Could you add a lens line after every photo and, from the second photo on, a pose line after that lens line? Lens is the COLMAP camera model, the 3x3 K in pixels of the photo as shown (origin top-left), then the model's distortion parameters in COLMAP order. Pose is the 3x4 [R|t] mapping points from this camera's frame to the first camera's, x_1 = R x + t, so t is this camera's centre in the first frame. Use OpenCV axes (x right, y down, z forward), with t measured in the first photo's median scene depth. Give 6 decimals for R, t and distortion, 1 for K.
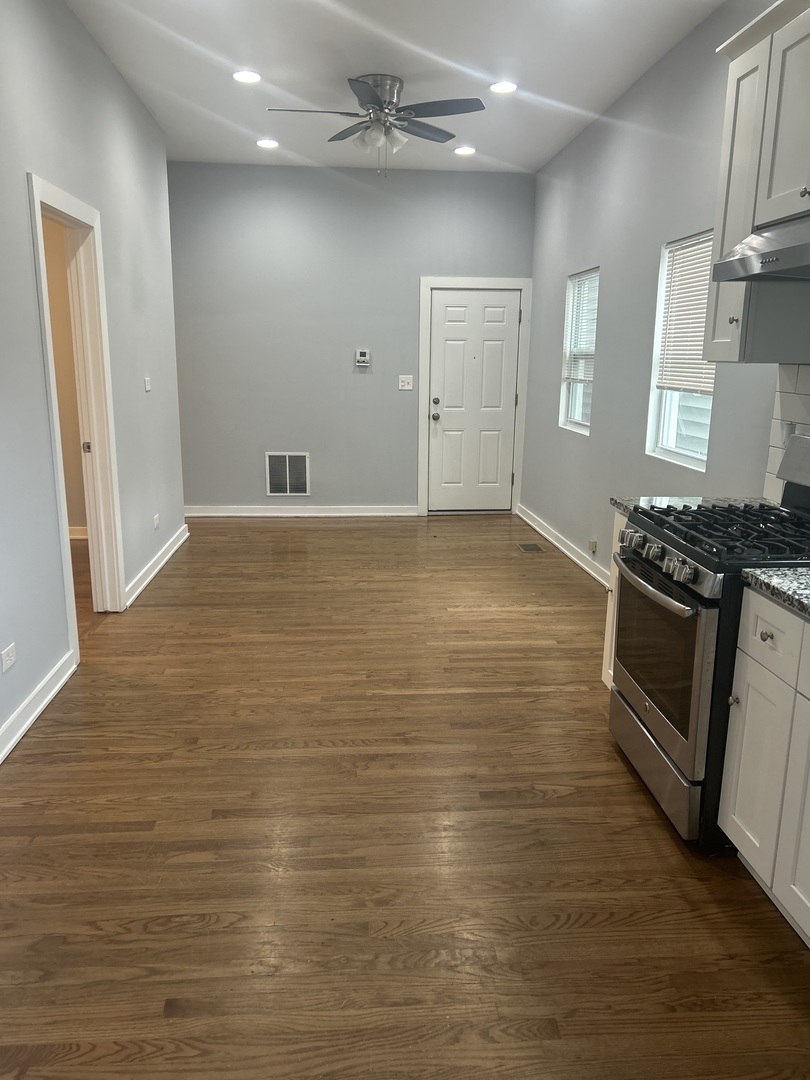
lens RADIAL K [[815.6, 0, 405.0], [0, 815.6, 540.0], [0, 0, 1]] dist [0.066188, -0.059569]
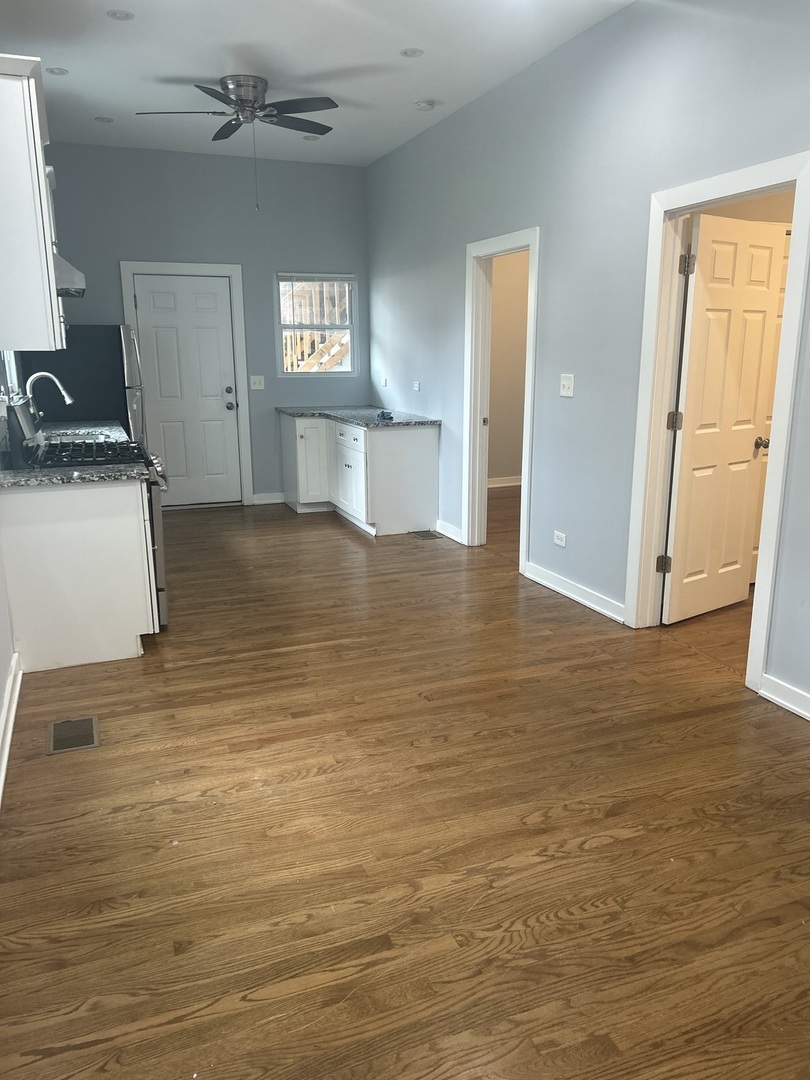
lens RADIAL K [[815.6, 0, 405.0], [0, 815.6, 540.0], [0, 0, 1]] dist [0.066188, -0.059569]
pose [[-0.958120, 0.054792, -0.281077, 0.203878], [-0.073956, 0.900884, 0.427712, -0.408143], [0.276653, 0.430587, -0.859103, 1.812270]]
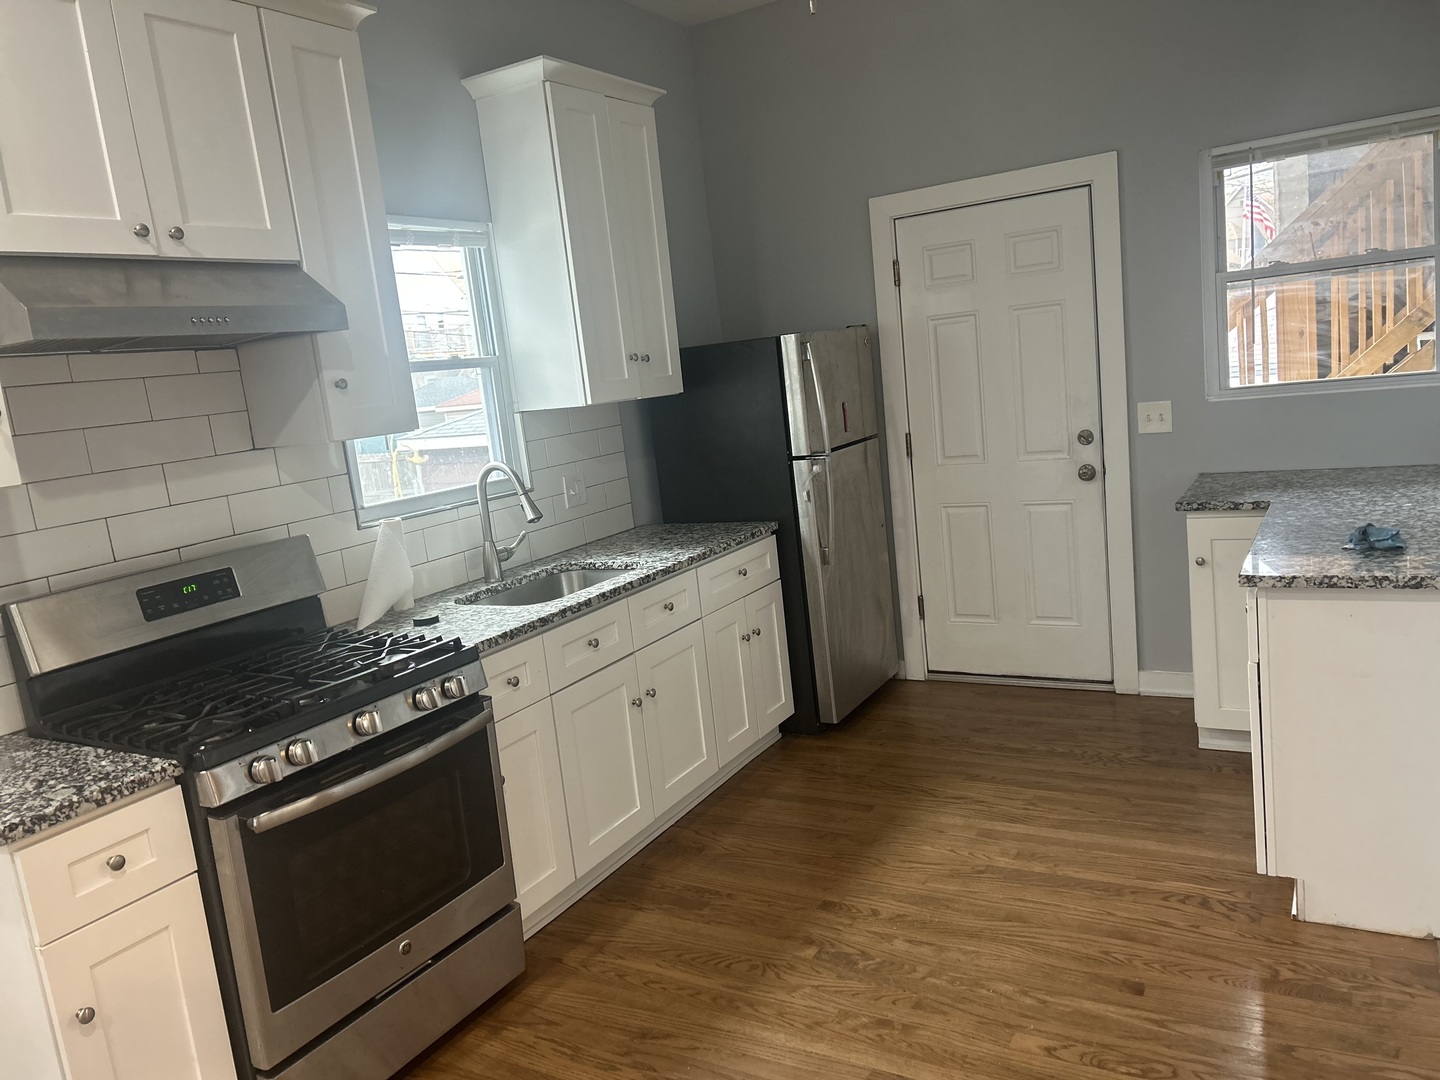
lens RADIAL K [[1087.5, 0, 720.0], [0, 1087.5, 540.0], [0, 0, 1]] dist [0.066188, -0.059569]
pose [[-0.817996, -0.019464, 0.574894, -0.306634], [0.220053, 0.912817, 0.344010, -0.253685], [-0.531469, 0.407906, -0.742398, 0.997881]]
